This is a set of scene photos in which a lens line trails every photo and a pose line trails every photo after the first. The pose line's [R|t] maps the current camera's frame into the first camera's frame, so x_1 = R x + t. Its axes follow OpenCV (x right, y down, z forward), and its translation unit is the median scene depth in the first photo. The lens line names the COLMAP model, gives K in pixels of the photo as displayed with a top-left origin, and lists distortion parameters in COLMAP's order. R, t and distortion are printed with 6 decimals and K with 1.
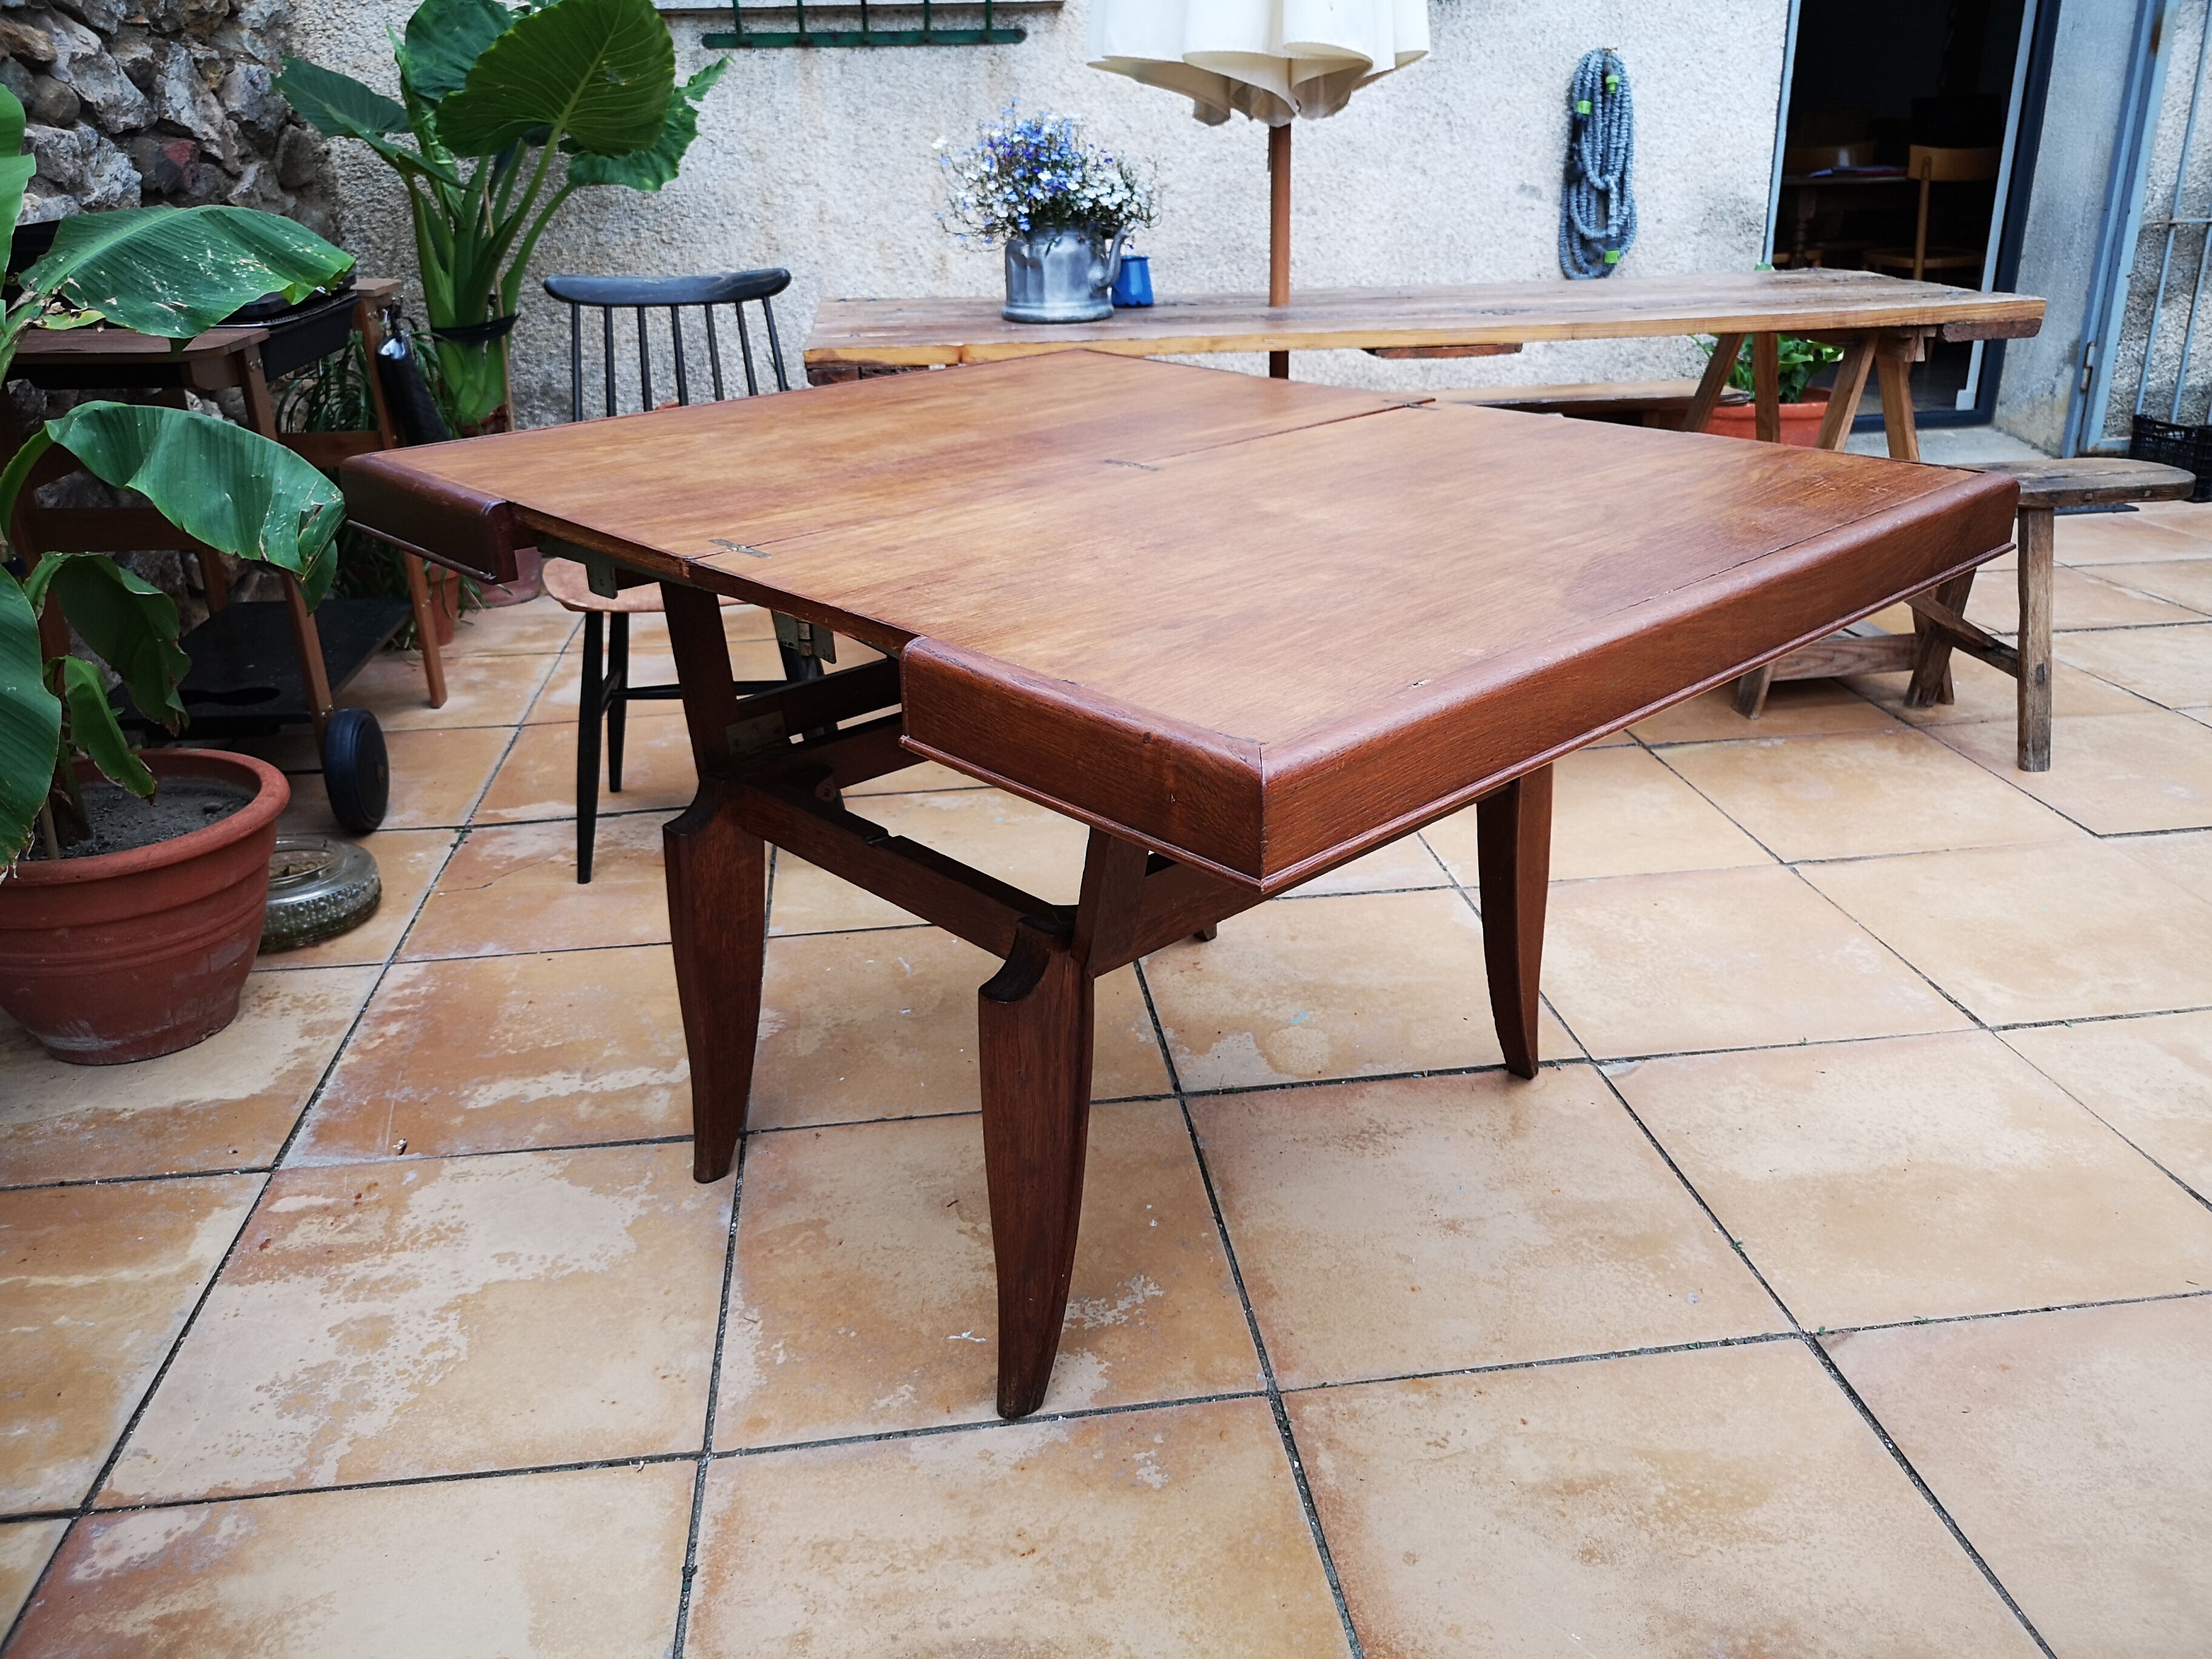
lens RADIAL K [[1729.2, 0, 1108.6], [0, 1729.2, 833.8], [0, 0, 1]] dist [0.052150, -0.043539]
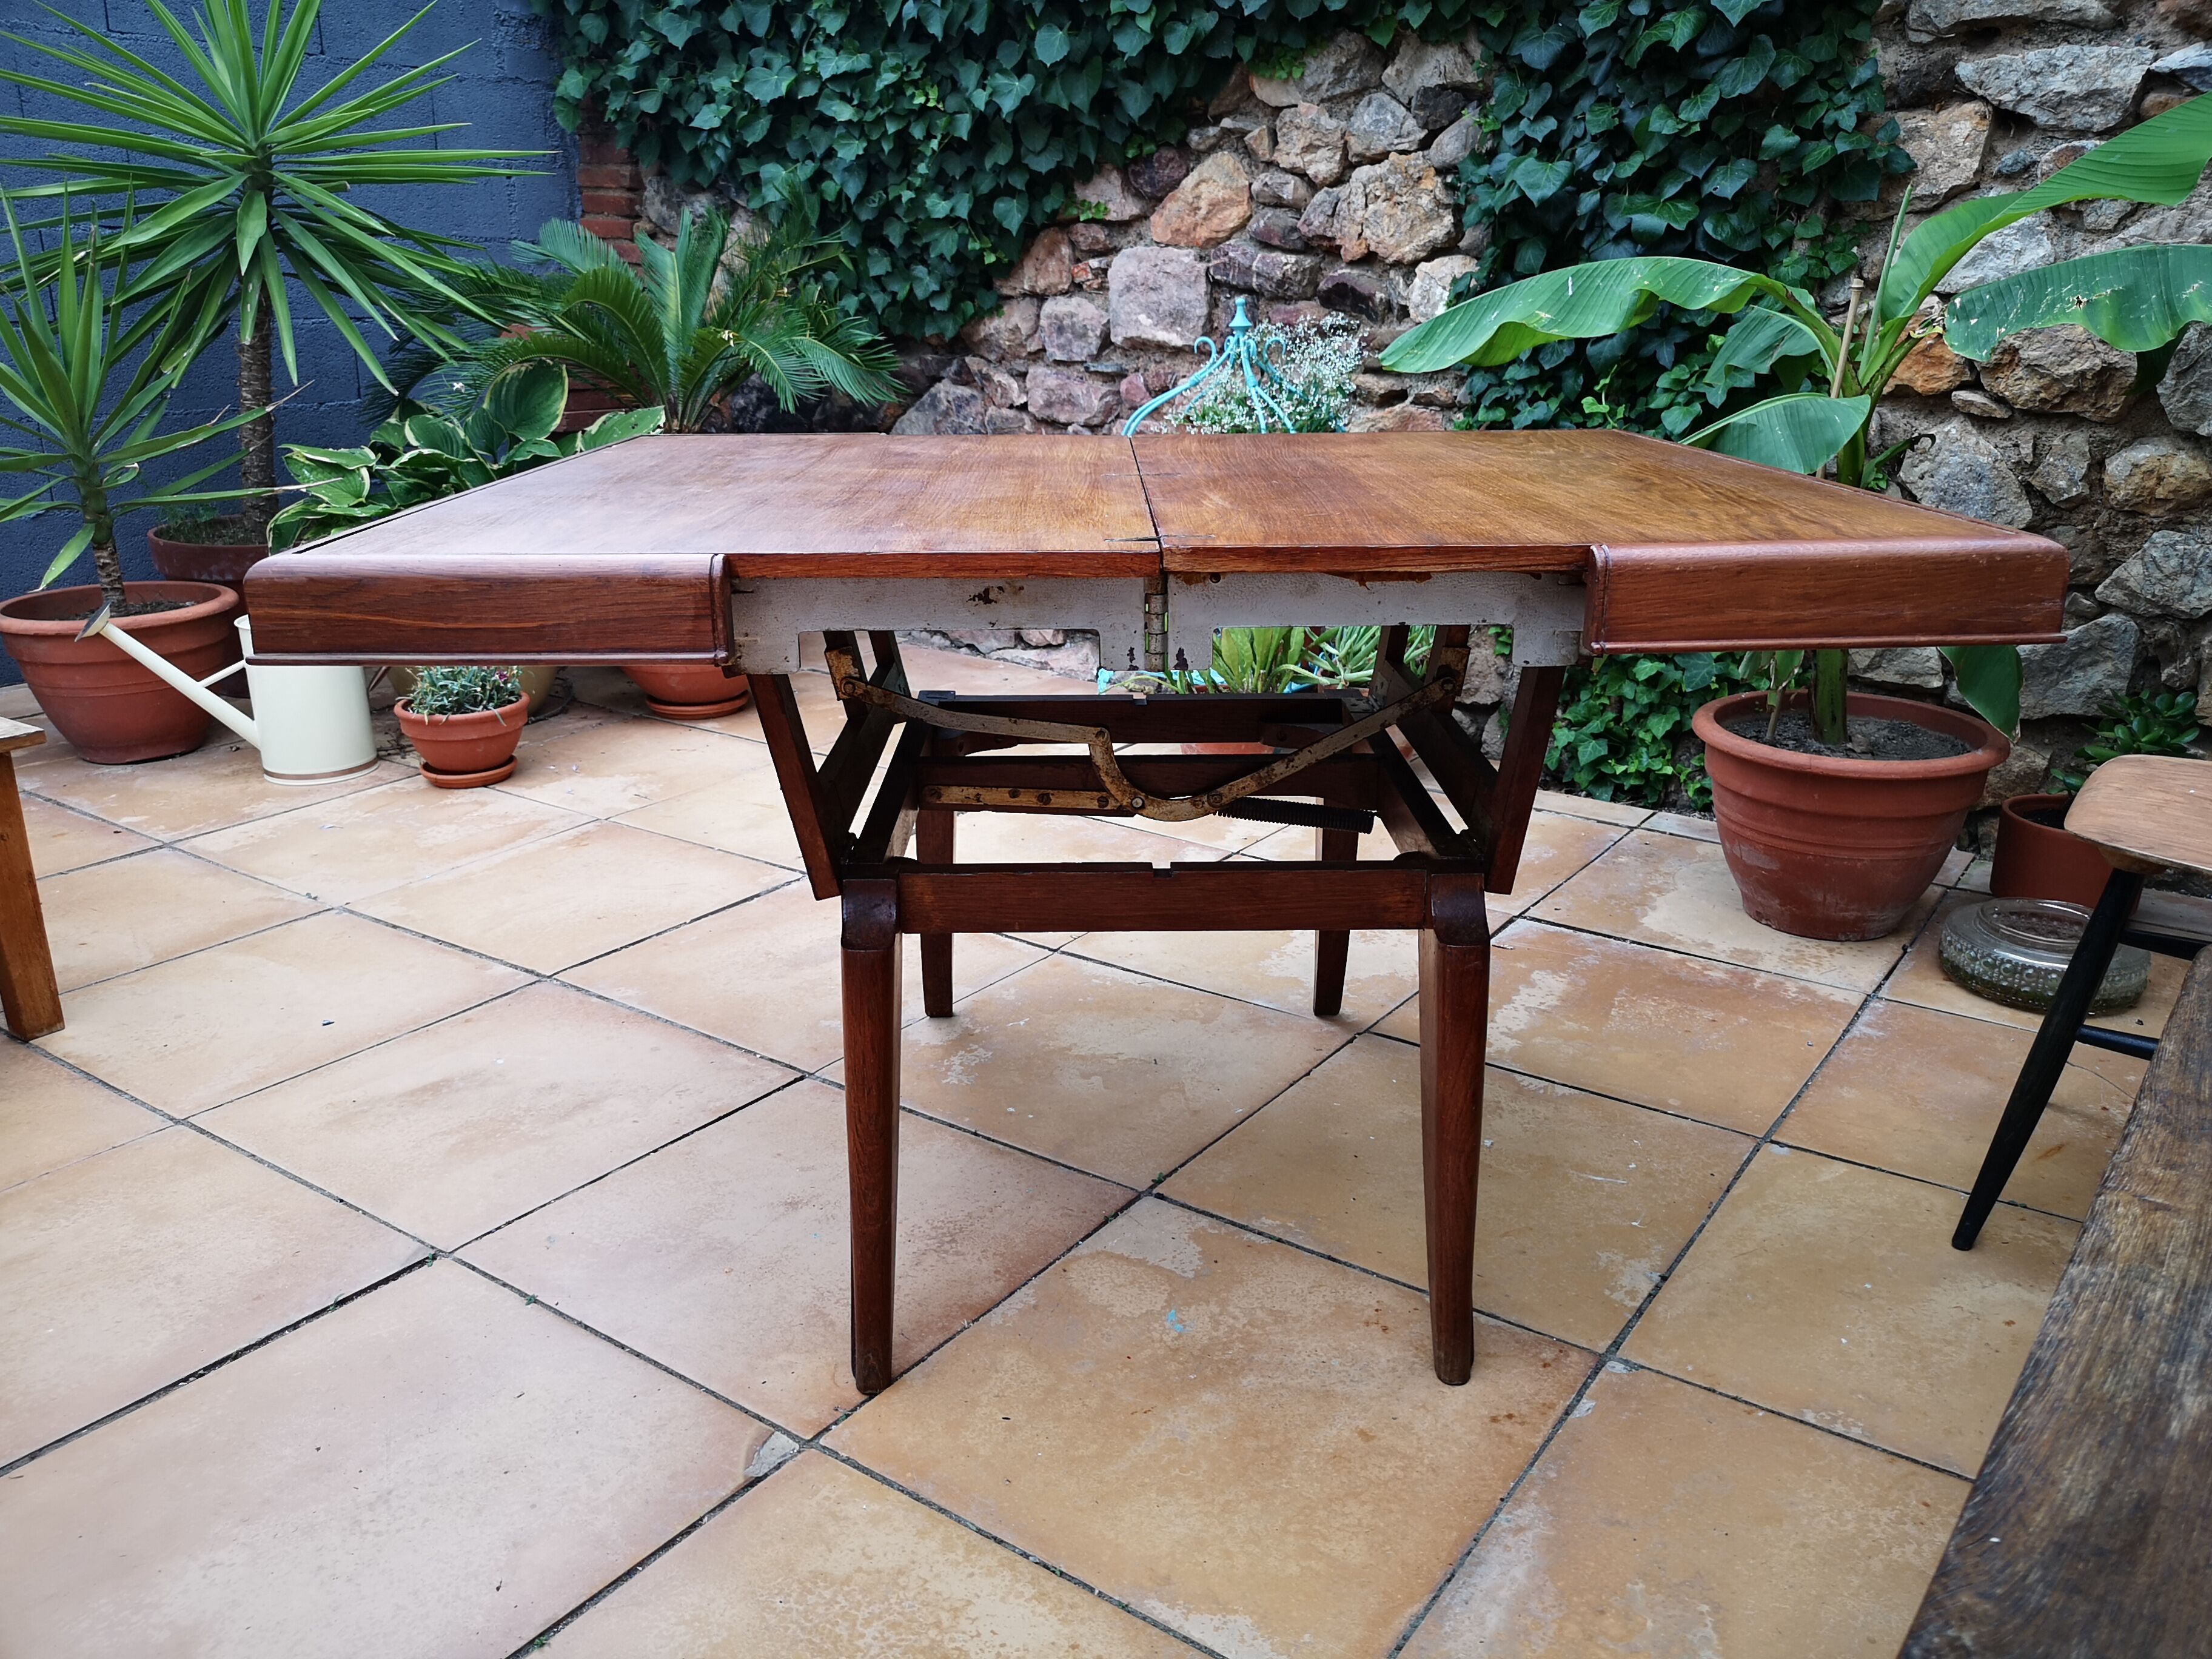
lens RADIAL K [[1729.2, 0, 1108.6], [0, 1729.2, 833.8], [0, 0, 1]] dist [0.052150, -0.043539]
pose [[-0.685452, 0.237105, -0.688430, 0.660163], [-0.273835, 0.792133, 0.545472, -0.507998], [0.674663, 0.562411, -0.478042, 1.362523]]
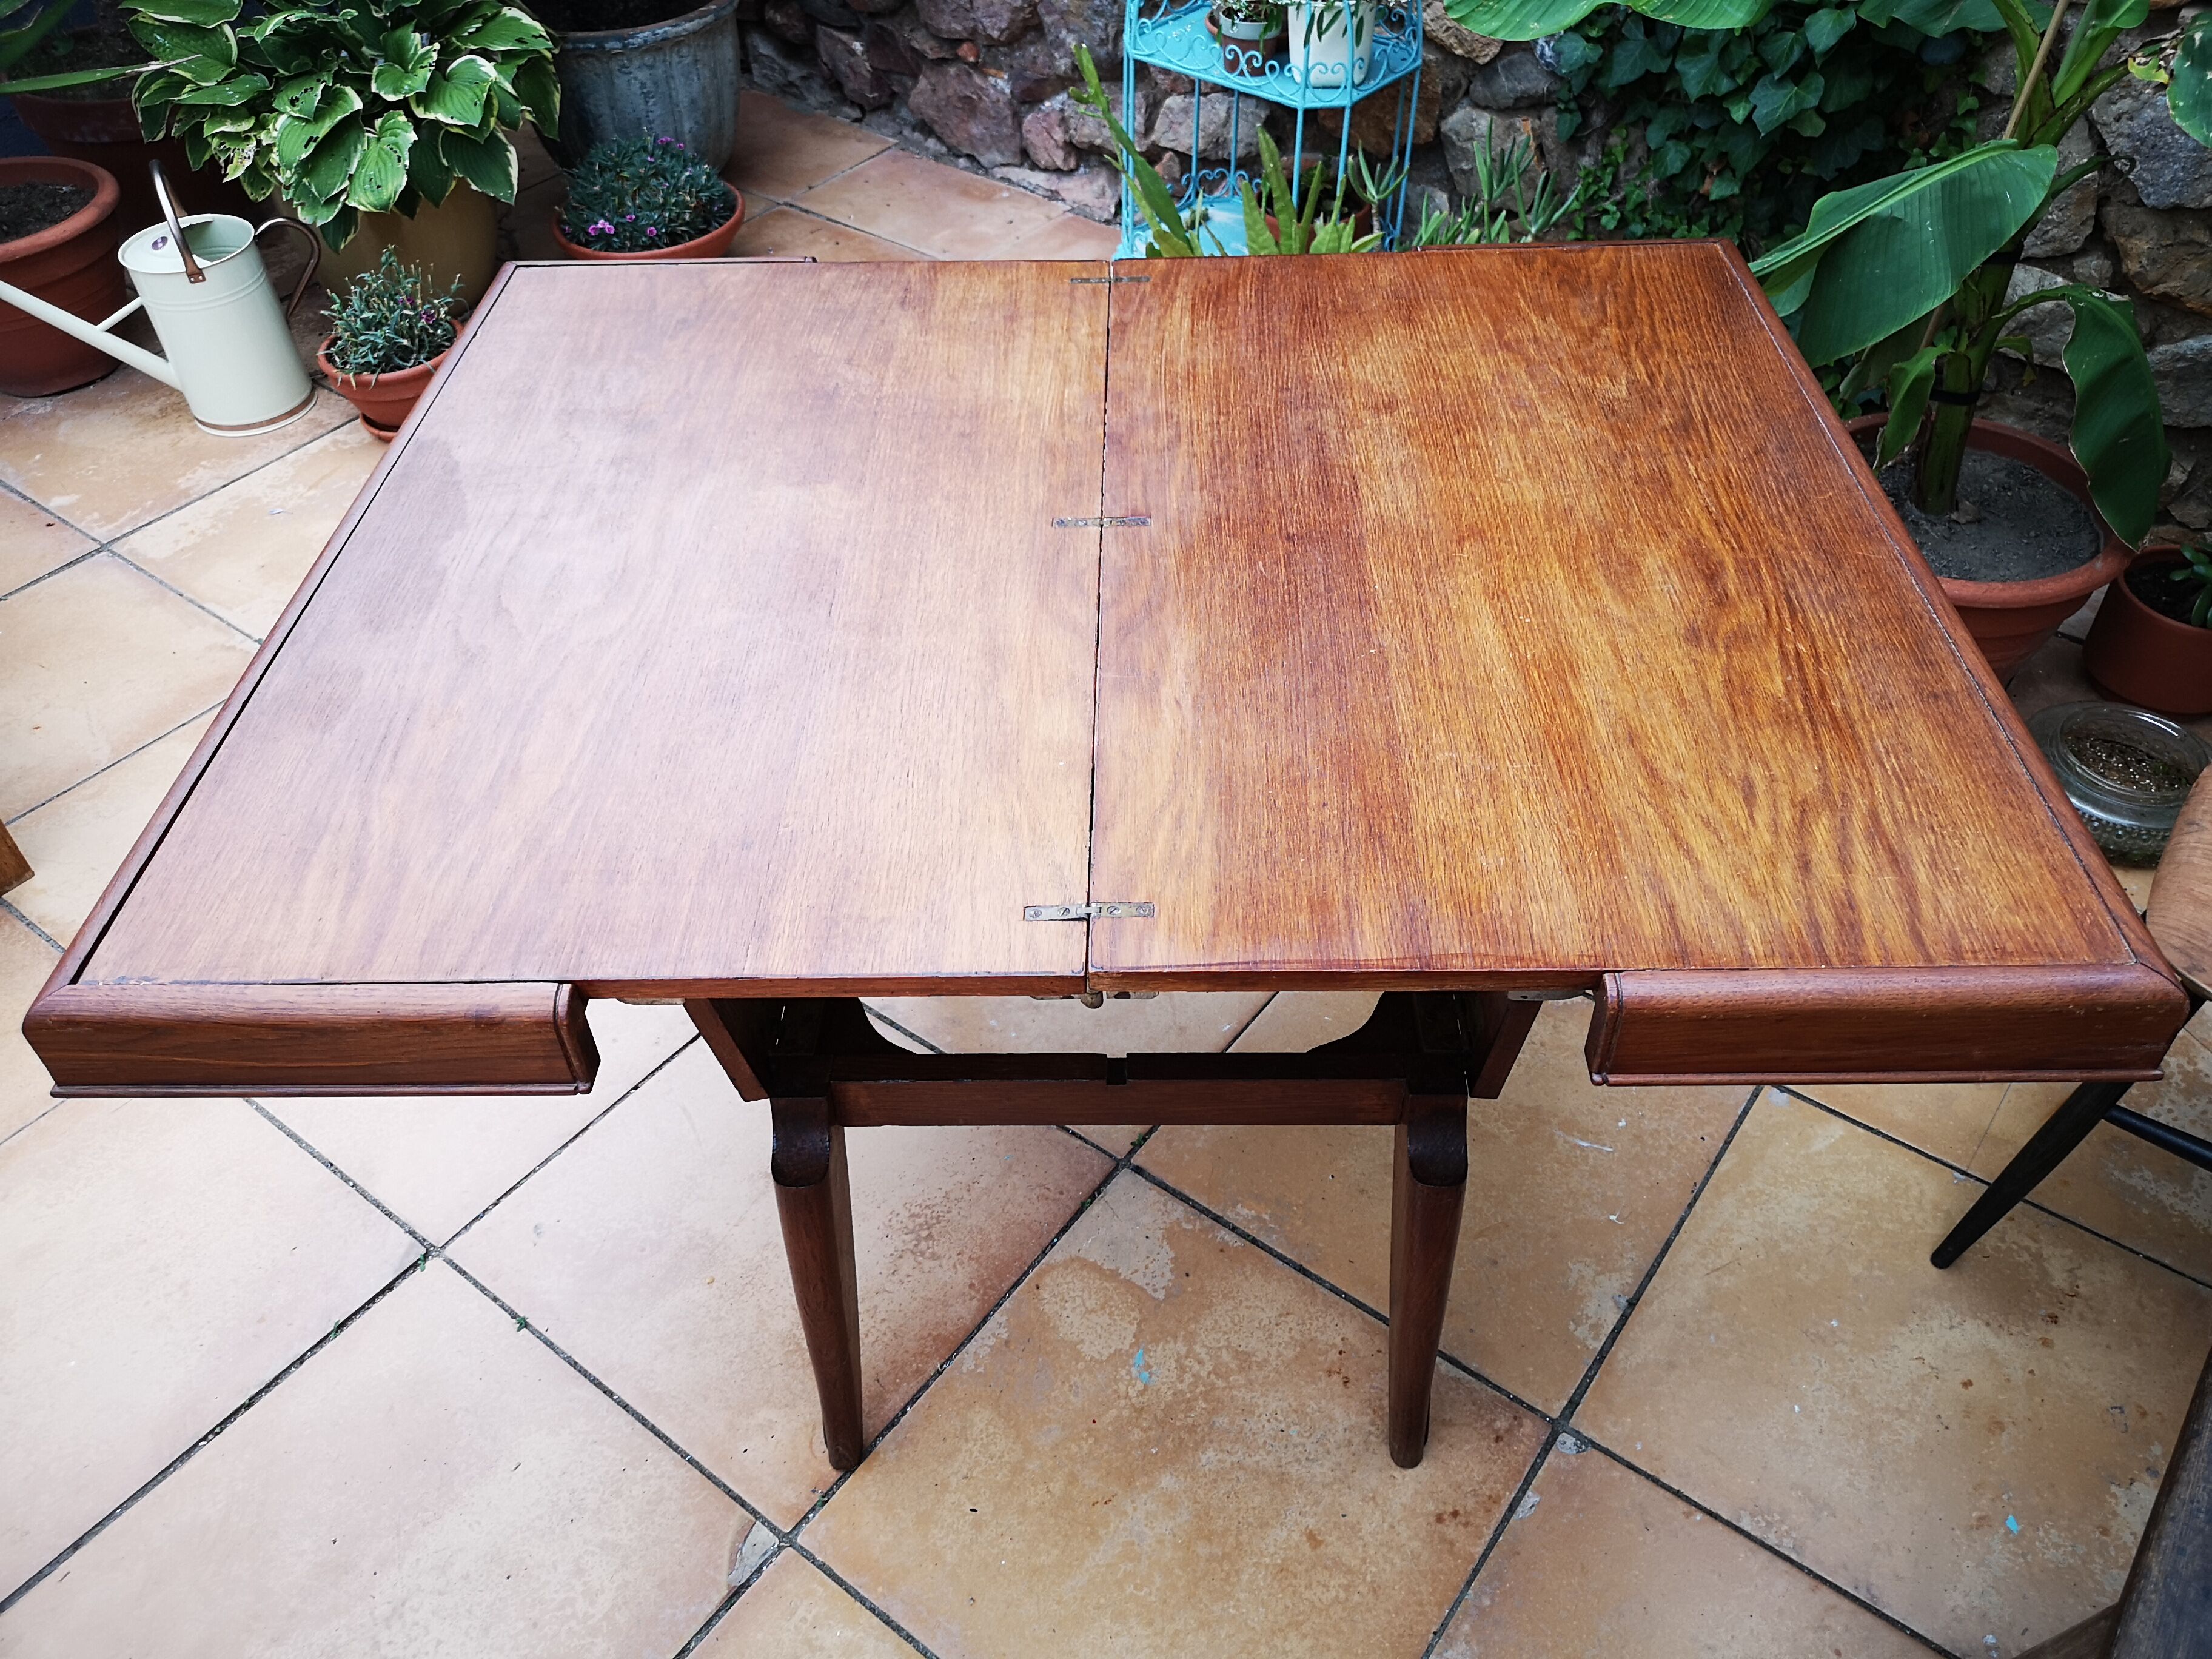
lens RADIAL K [[1714.9, 0, 1106.8], [0, 1714.9, 835.7], [0, 0, 1]] dist [0.054738, -0.051794]
pose [[-0.705581, 0.504677, -0.497450, 0.423899], [-0.244575, 0.485420, 0.839375, -0.711765], [0.665085, 0.713911, -0.219072, 1.106270]]
